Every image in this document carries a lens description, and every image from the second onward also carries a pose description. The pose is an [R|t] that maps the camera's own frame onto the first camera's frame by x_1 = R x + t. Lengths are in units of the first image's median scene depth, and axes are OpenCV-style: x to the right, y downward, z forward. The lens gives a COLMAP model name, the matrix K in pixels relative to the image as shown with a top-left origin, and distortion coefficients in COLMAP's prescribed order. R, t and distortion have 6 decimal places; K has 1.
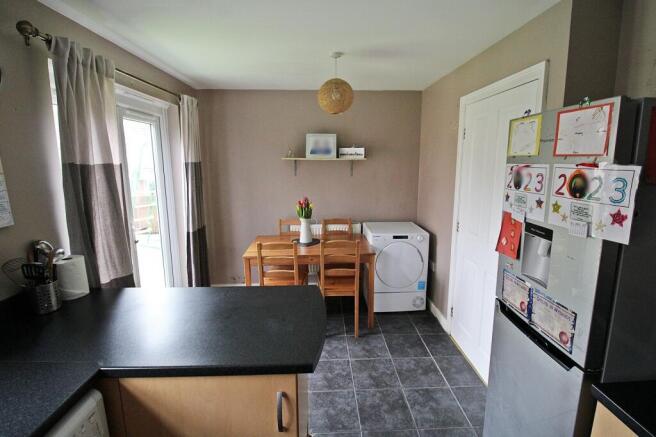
lens RADIAL K [[307.7, 0, 330.2], [0, 307.7, 220.1], [0, 0, 1]] dist [-0.008526, -0.005189]
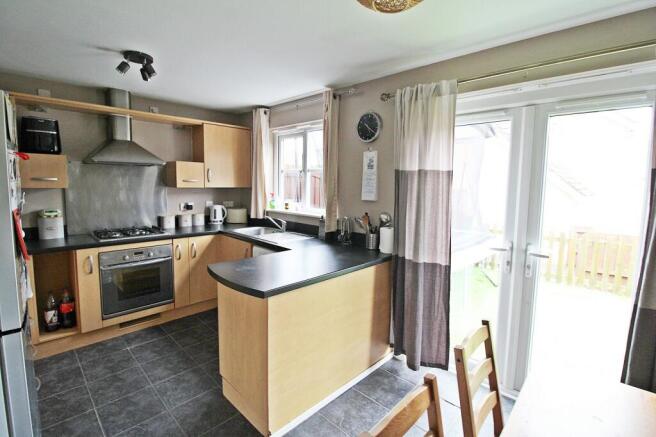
lens RADIAL K [[307.7, 0, 330.3], [0, 307.7, 216.0], [0, 0, 1]] dist [-0.008526, -0.005189]
pose [[-0.706045, 0.070538, -0.704645, 0.653958], [-0.152703, 0.956454, 0.248751, -0.395651], [0.691507, 0.283231, -0.664528, 2.482295]]
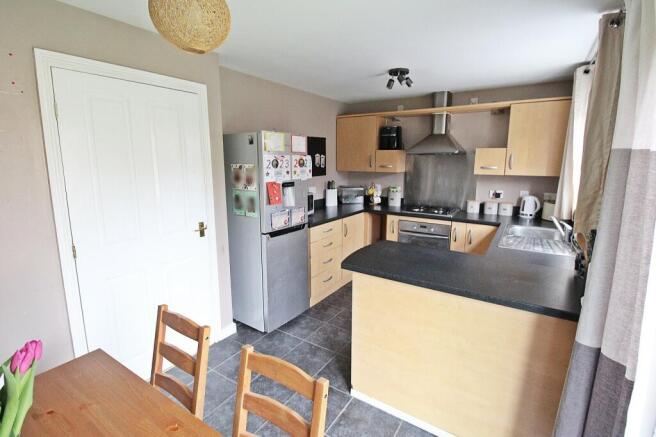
lens RADIAL K [[307.7, 0, 330.5], [0, 307.7, 214.0], [0, 0, 1]] dist [-0.008526, -0.005189]
pose [[-0.823101, -0.095028, 0.559888, -0.903757], [0.111511, 0.939662, 0.323419, -0.470098], [-0.556840, 0.328640, -0.762840, 2.661369]]
